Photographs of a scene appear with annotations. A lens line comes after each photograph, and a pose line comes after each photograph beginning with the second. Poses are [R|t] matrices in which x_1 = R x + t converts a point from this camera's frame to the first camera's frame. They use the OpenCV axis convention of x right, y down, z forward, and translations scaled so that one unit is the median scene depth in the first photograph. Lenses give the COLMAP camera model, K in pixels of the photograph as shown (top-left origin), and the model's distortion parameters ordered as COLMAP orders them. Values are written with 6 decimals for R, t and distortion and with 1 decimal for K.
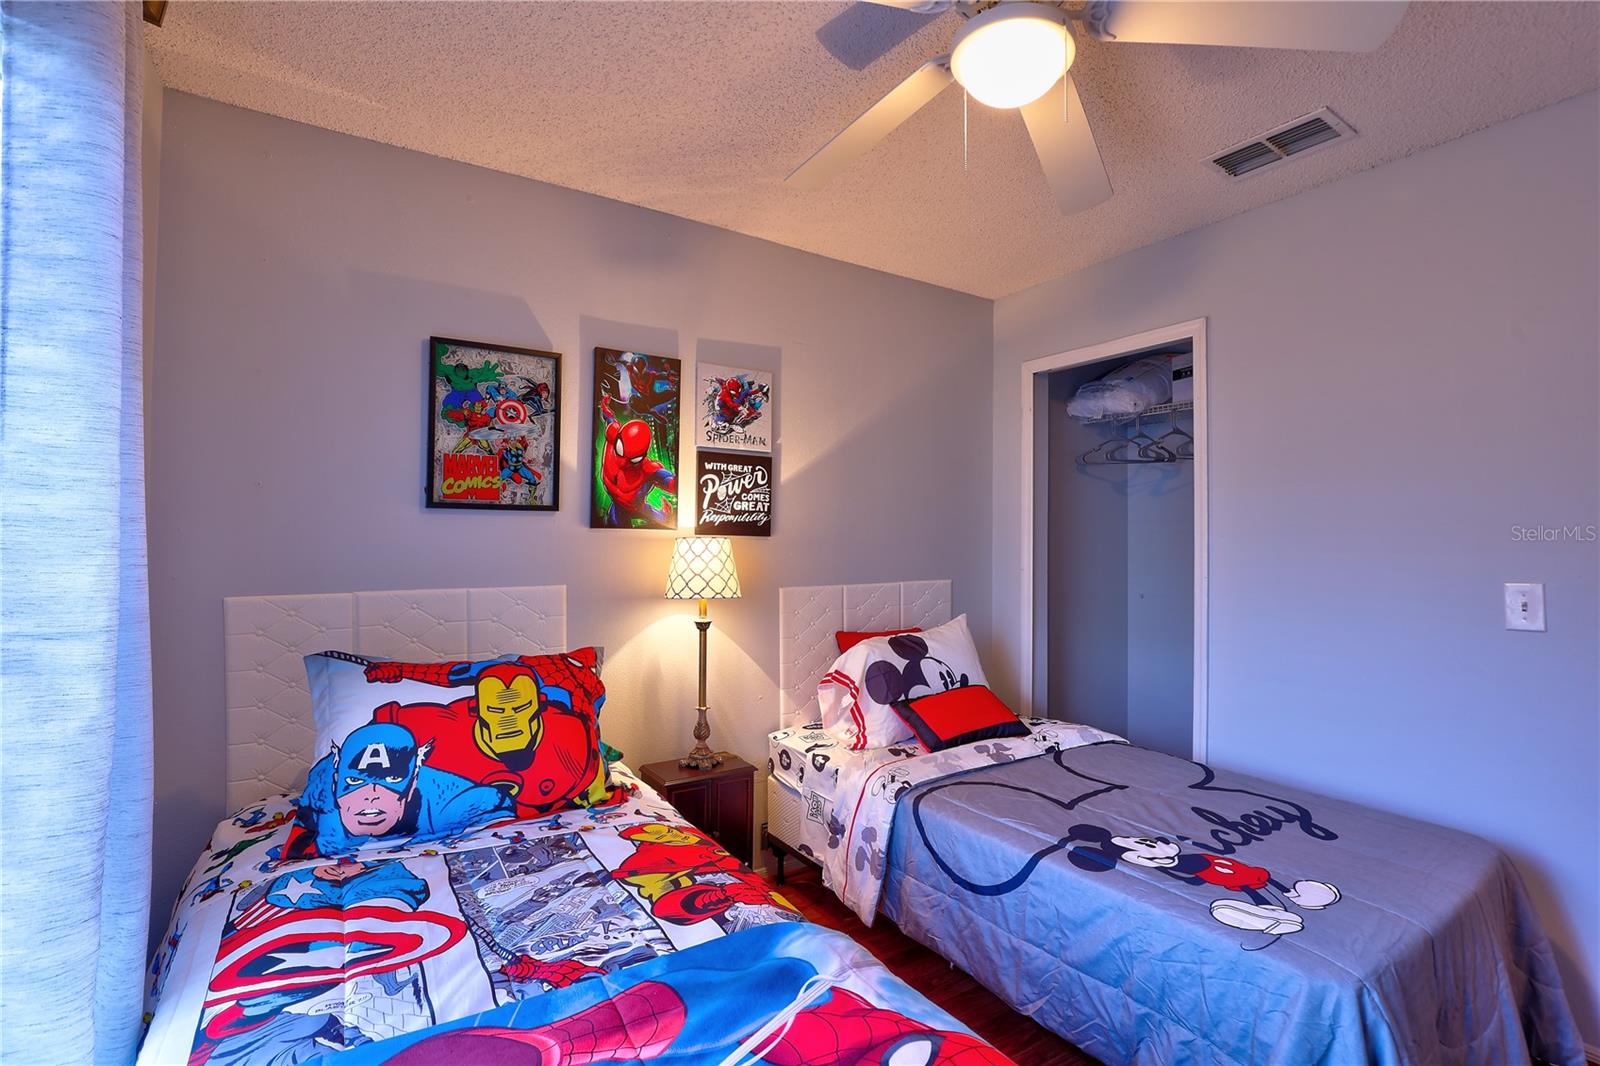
lens RADIAL K [[731.4, 0, 803.4], [0, 731.4, 533.7], [0, 0, 1]] dist [-0.034492, 0.004951]
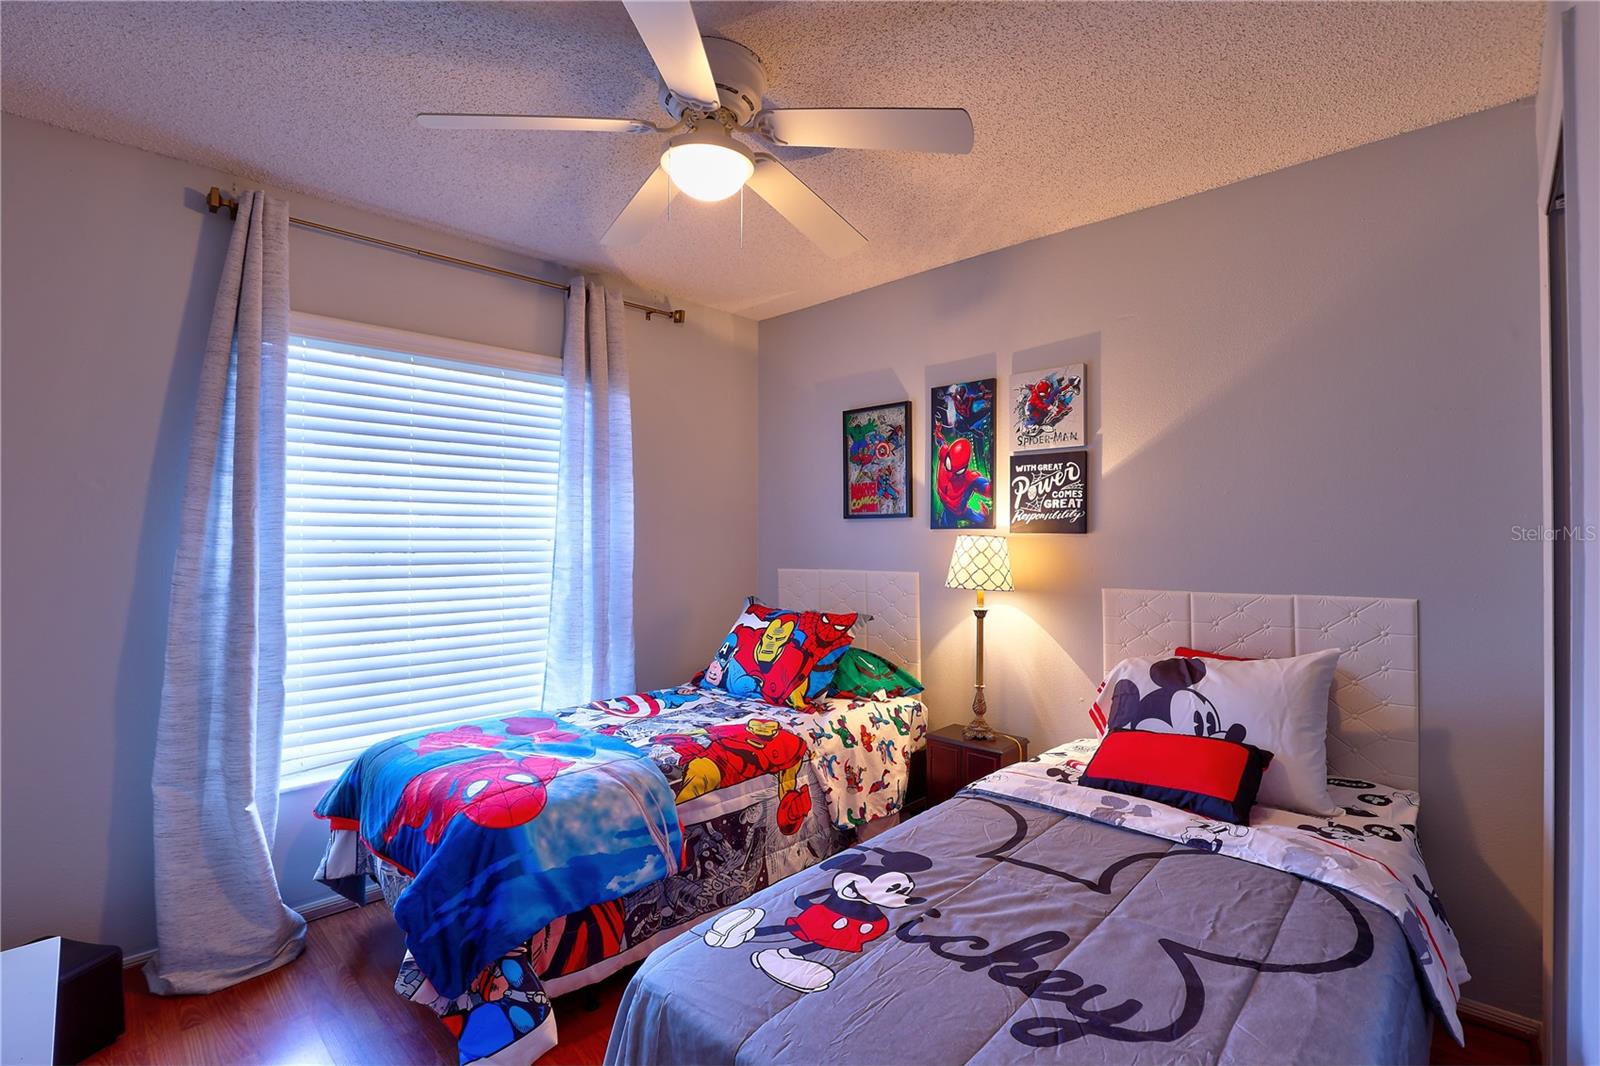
lens RADIAL K [[731.4, 0, 833.3], [0, 731.4, 538.5], [0, 0, 1]] dist [-0.034492, 0.004951]
pose [[0.247682, -0.005973, -0.968823, 0.892458], [0.010836, 0.999936, -0.003395, 0.011043], [0.968781, -0.009658, 0.247731, 0.496078]]
